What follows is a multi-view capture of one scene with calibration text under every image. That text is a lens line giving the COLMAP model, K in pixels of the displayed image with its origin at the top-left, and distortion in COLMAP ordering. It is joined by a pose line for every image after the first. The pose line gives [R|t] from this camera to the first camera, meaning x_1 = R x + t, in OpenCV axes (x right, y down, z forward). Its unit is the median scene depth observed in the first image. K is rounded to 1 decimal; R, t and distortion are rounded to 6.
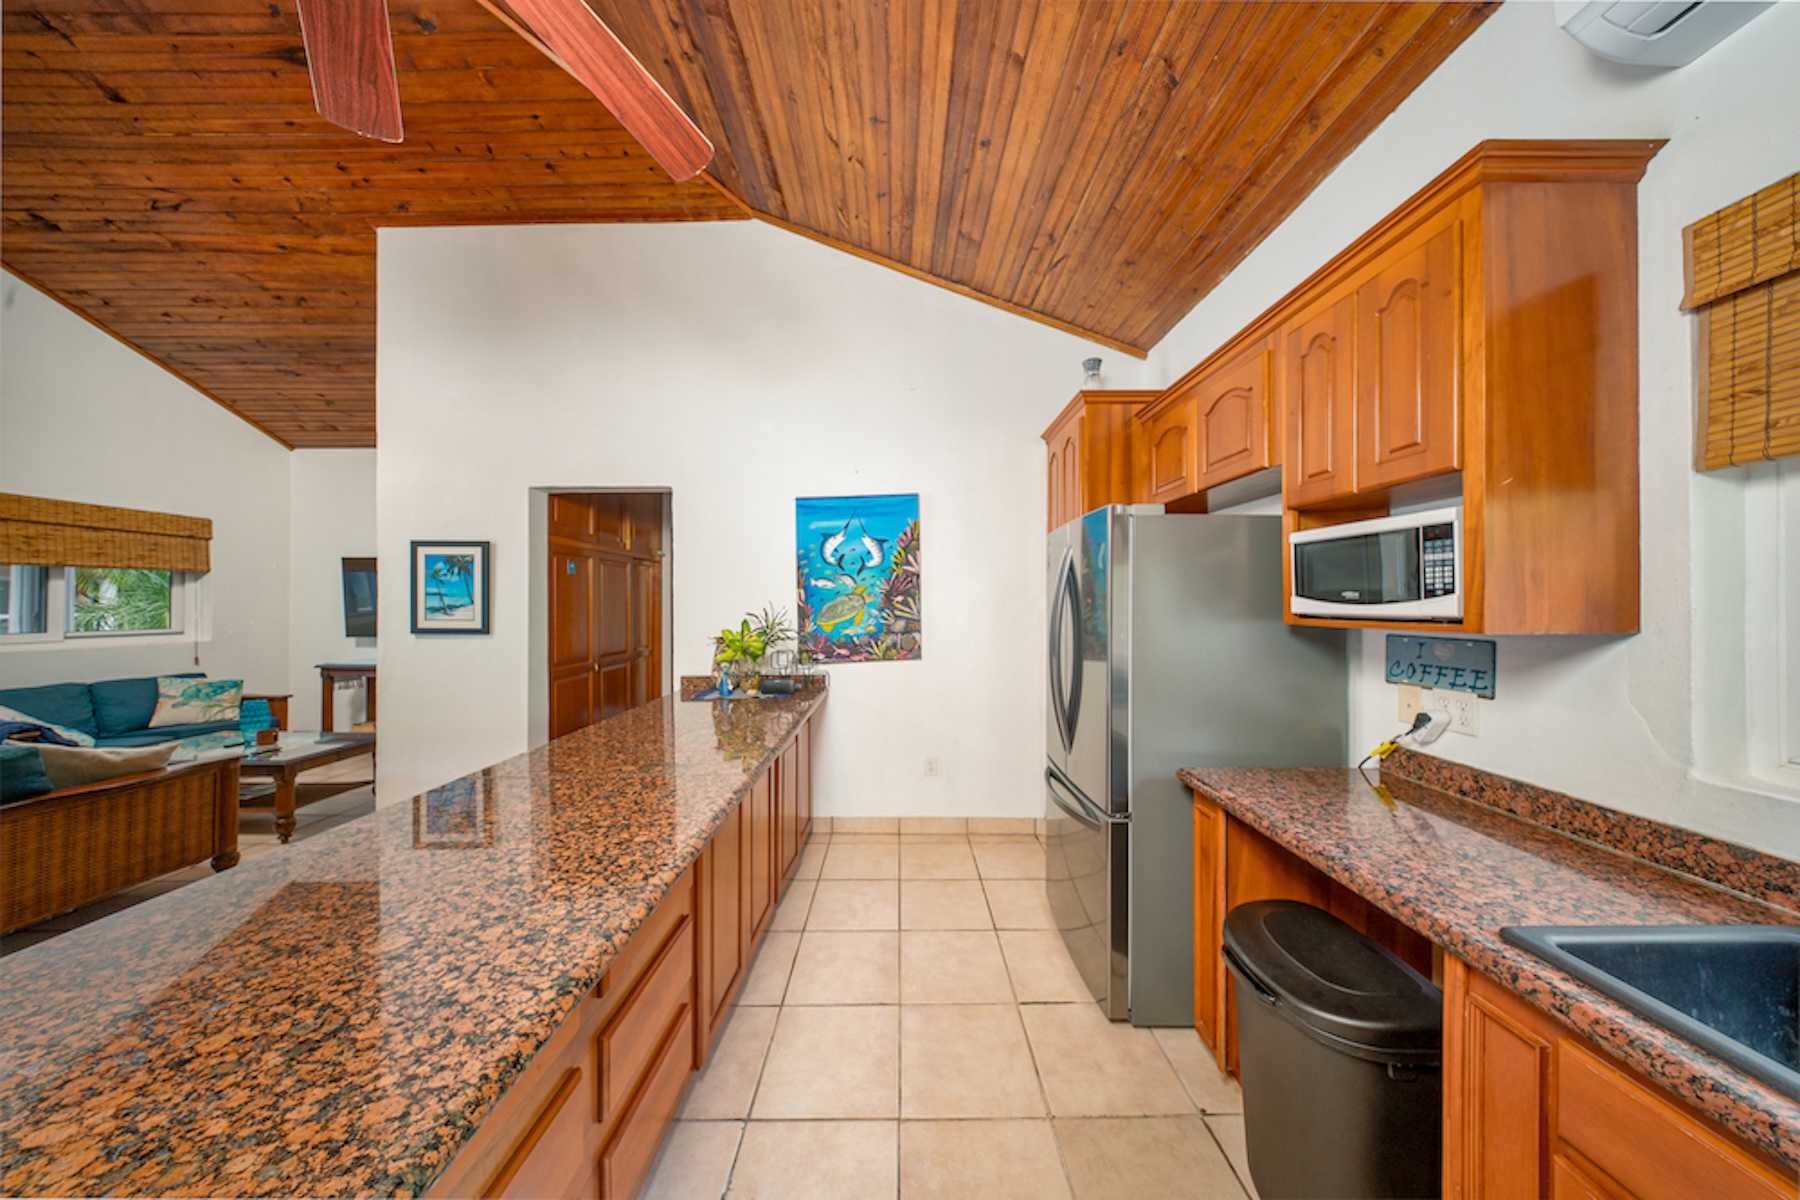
lens RADIAL K [[536.9, 0, 904.8], [0, 536.9, 603.4], [0, 0, 1]] dist [-0.000971, -0.000132]
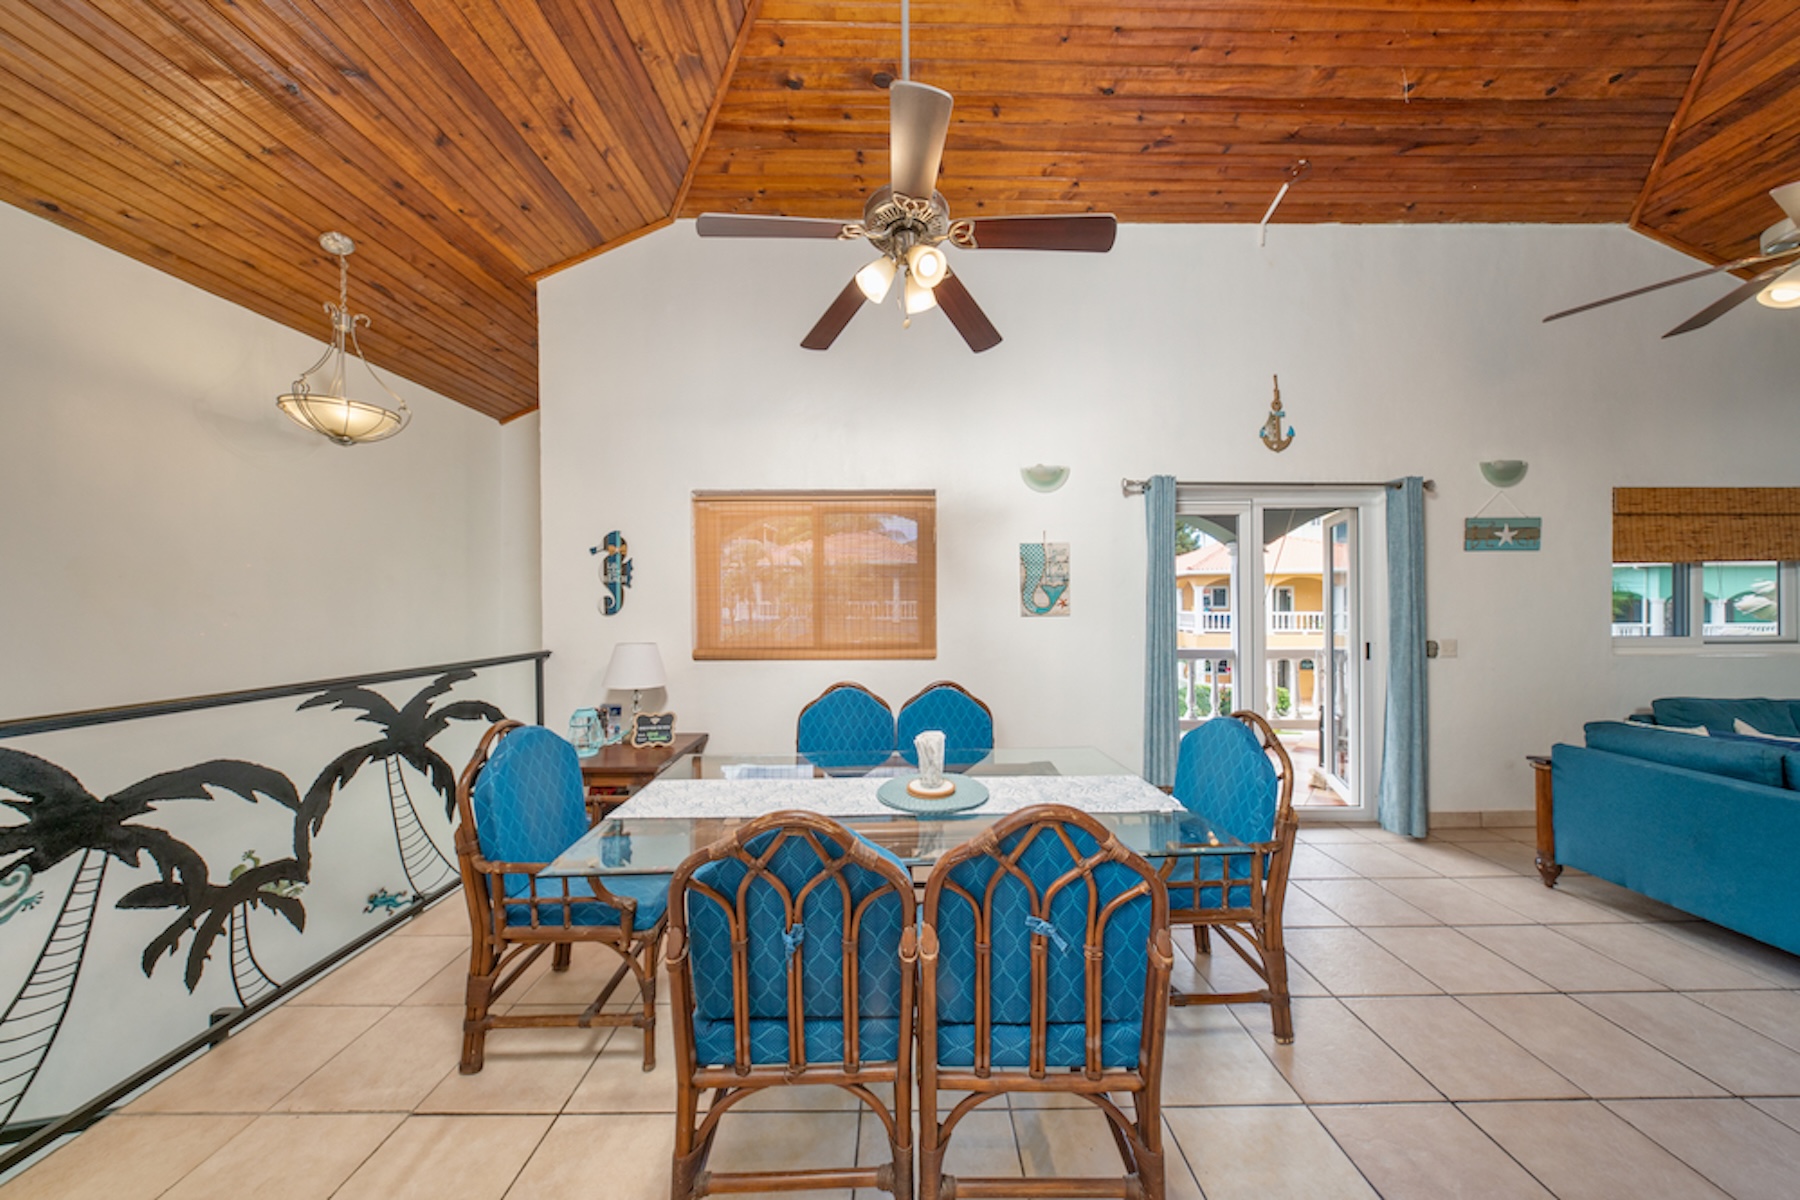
lens RADIAL K [[545.6, 0, 908.5], [0, 545.6, 607.0], [0, 0, 1]] dist [-0.008070, -0.000086]
pose [[0.011053, 0.001229, -0.999938, -0.828599], [0.008617, 0.999962, 0.001324, -0.009669], [0.999902, -0.008631, 0.011042, -0.392832]]
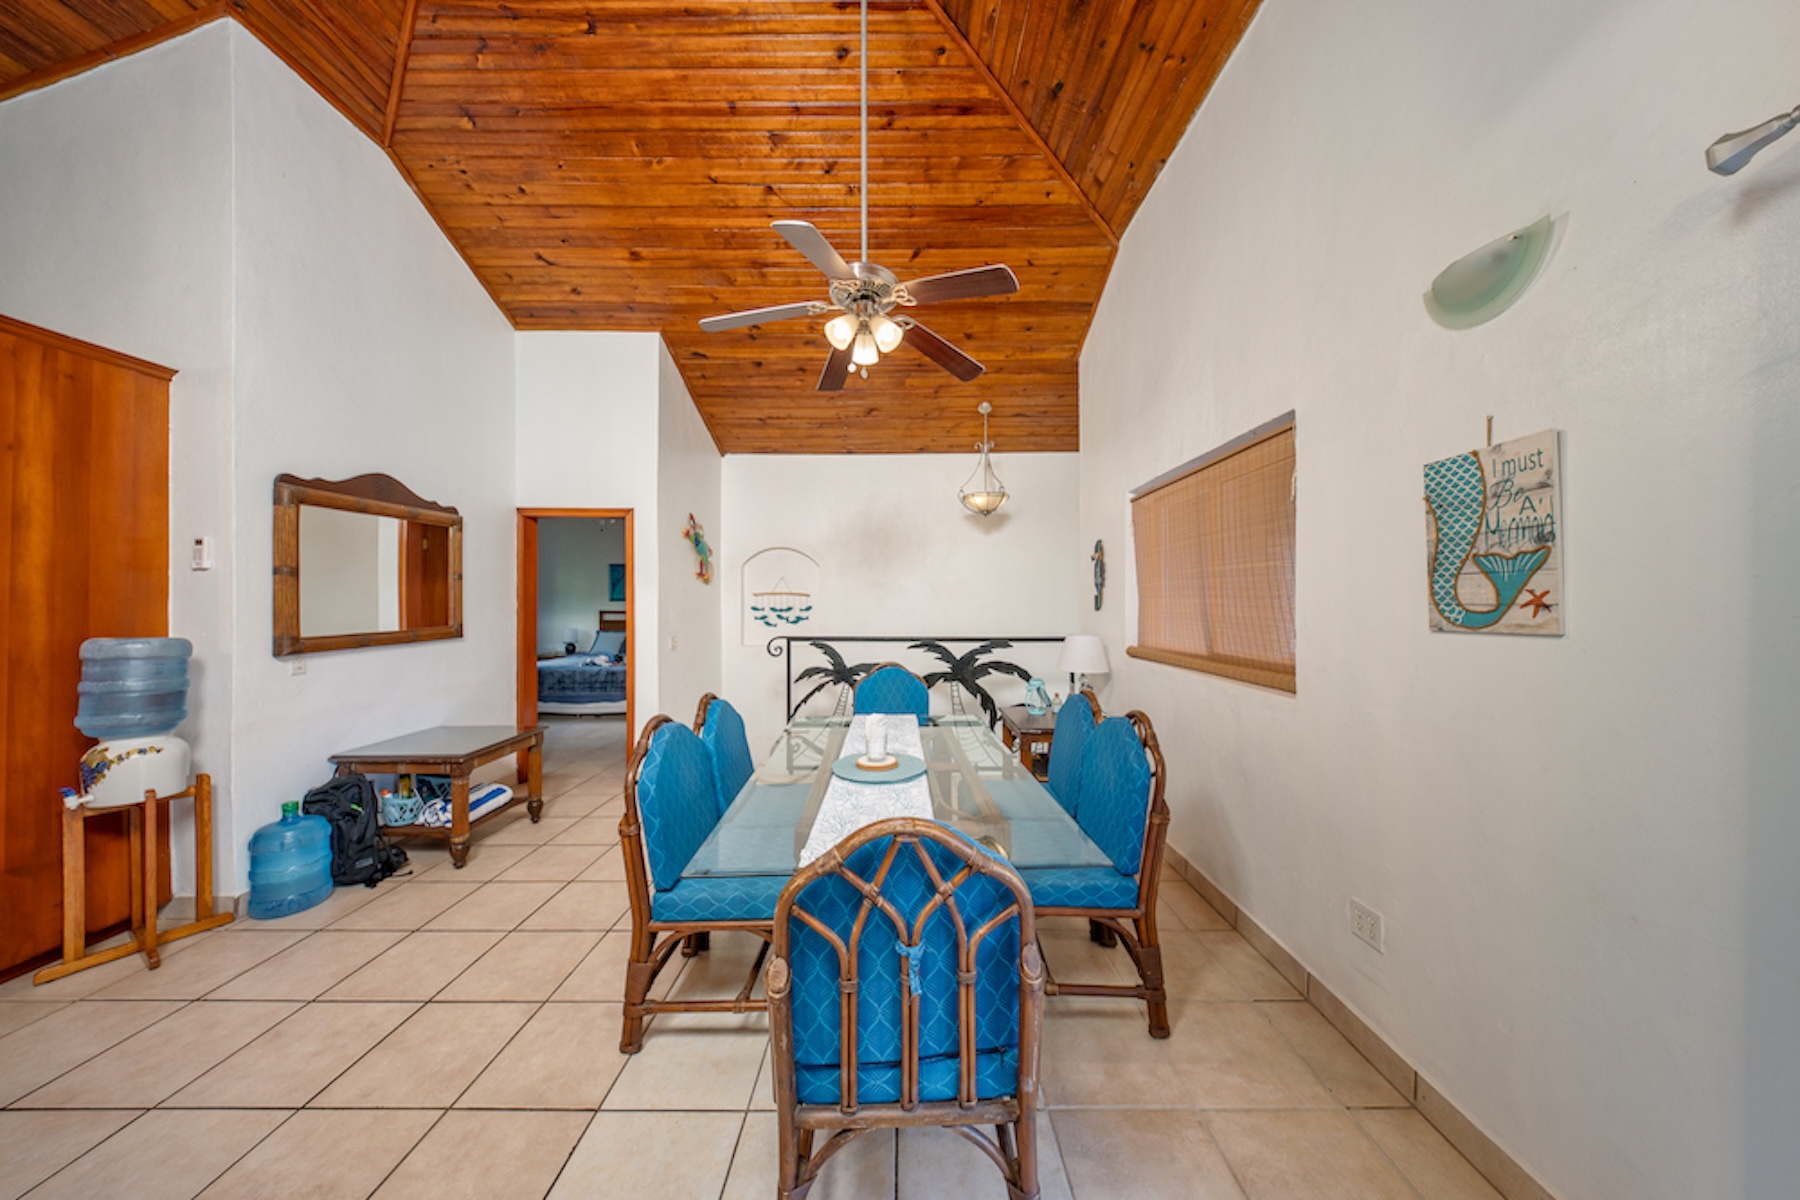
lens RADIAL K [[541.0, 0, 904.8], [0, 541.0, 597.6], [0, 0, 1]] dist [-0.000231, -0.000099]
pose [[-0.999975, -0.005411, -0.004640, -1.449126], [-0.005349, 0.999896, -0.013404, -0.008235], [0.004712, -0.013379, -0.999899, 0.305896]]
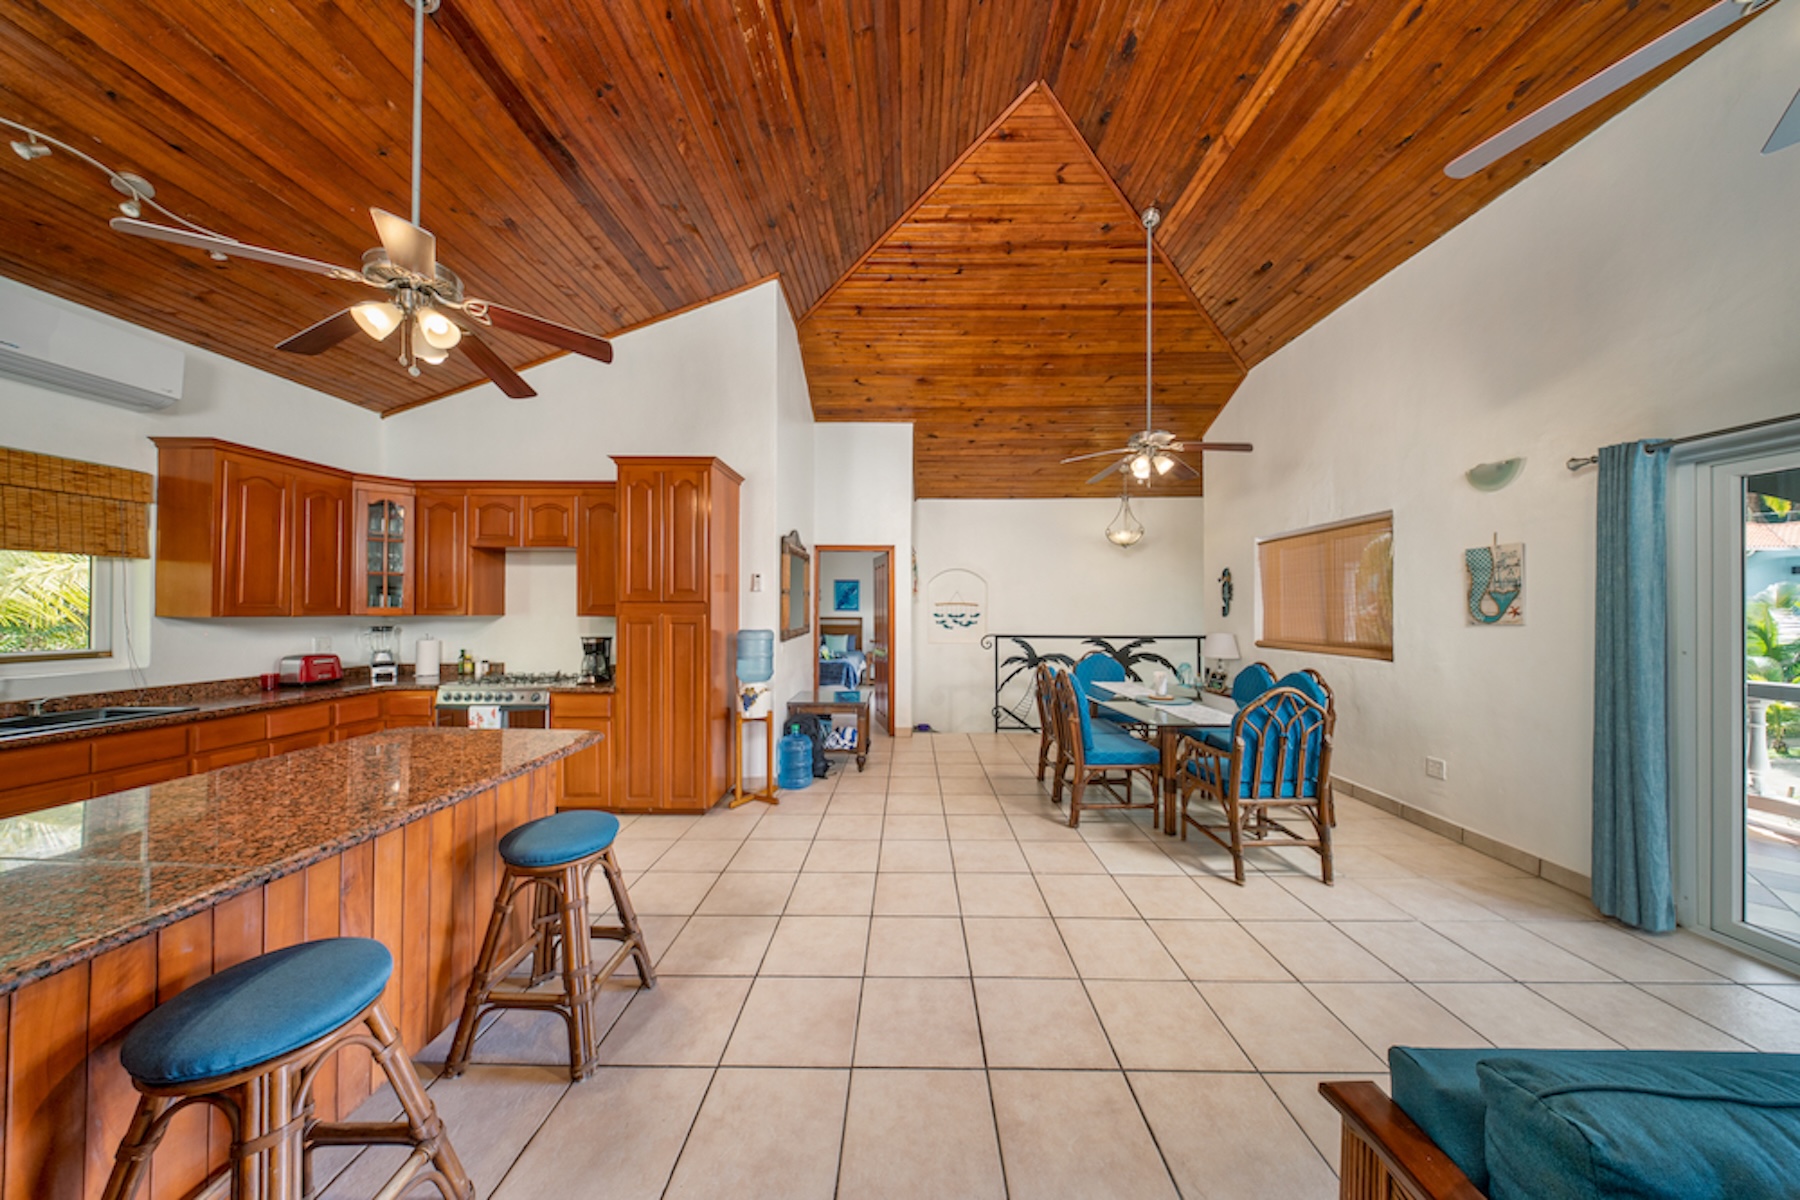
lens RADIAL K [[536.9, 0, 904.8], [0, 536.9, 603.4], [0, 0, 1]] dist [-0.000971, -0.000132]
pose [[-0.999858, -0.007569, 0.015078, -0.845642], [-0.007826, 0.999823, -0.017097, -0.002833], [-0.014946, -0.017212, -0.999740, 0.879684]]
